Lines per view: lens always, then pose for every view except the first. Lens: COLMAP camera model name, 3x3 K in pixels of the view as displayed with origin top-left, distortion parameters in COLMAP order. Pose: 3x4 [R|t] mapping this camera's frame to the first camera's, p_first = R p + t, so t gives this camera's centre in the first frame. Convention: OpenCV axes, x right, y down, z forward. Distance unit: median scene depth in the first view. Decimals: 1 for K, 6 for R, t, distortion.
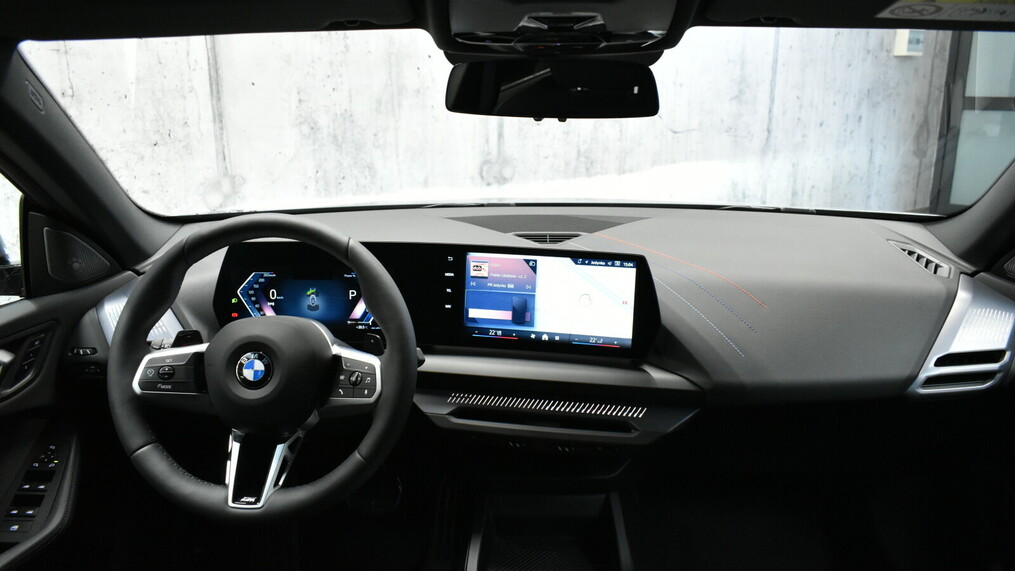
lens RADIAL K [[778.8, 0, 507.5], [0, 778.8, 285.5], [0, 0, 1]] dist [-0.011392, 0.008568]
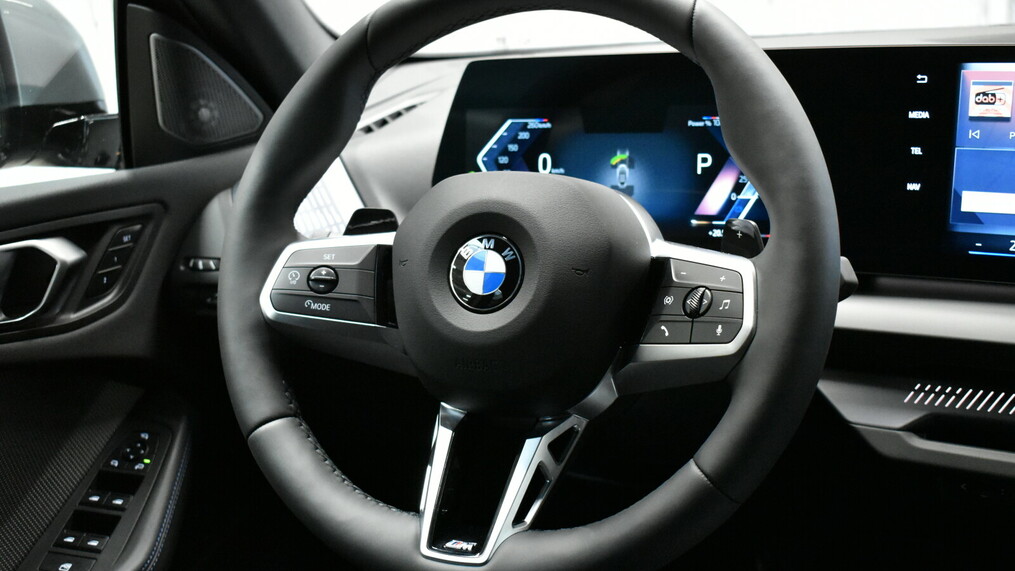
lens RADIAL K [[1346.5, 0, 507.5], [0, 1346.5, 285.5], [0, 0, 1]] dist [-0.017300, -0.025855]
pose [[0.936477, 0.031705, -0.349293, -0.025626], [-0.042019, 0.998875, -0.021987, 0.121072], [0.348202, 0.035267, 0.936756, 0.218735]]
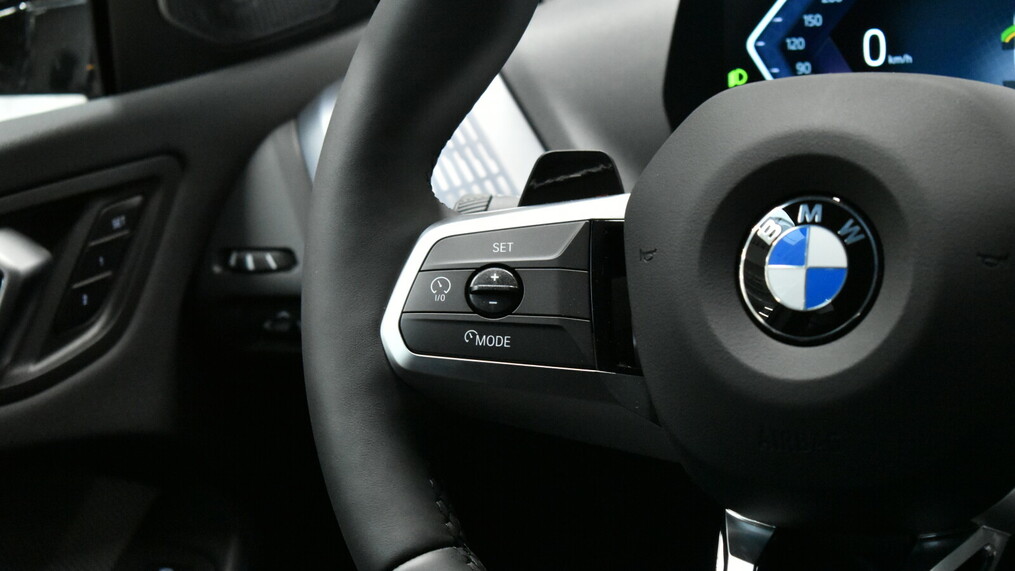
lens RADIAL K [[2323.2, 0, 507.5], [0, 2323.2, 285.5], [0, 0, 1]] dist [-0.024243, -0.165530]
pose [[0.903737, -0.003692, -0.428072, -0.084403], [0.004560, 0.999989, 0.001002, 0.102267], [0.428064, -0.002858, 0.903744, 0.256726]]
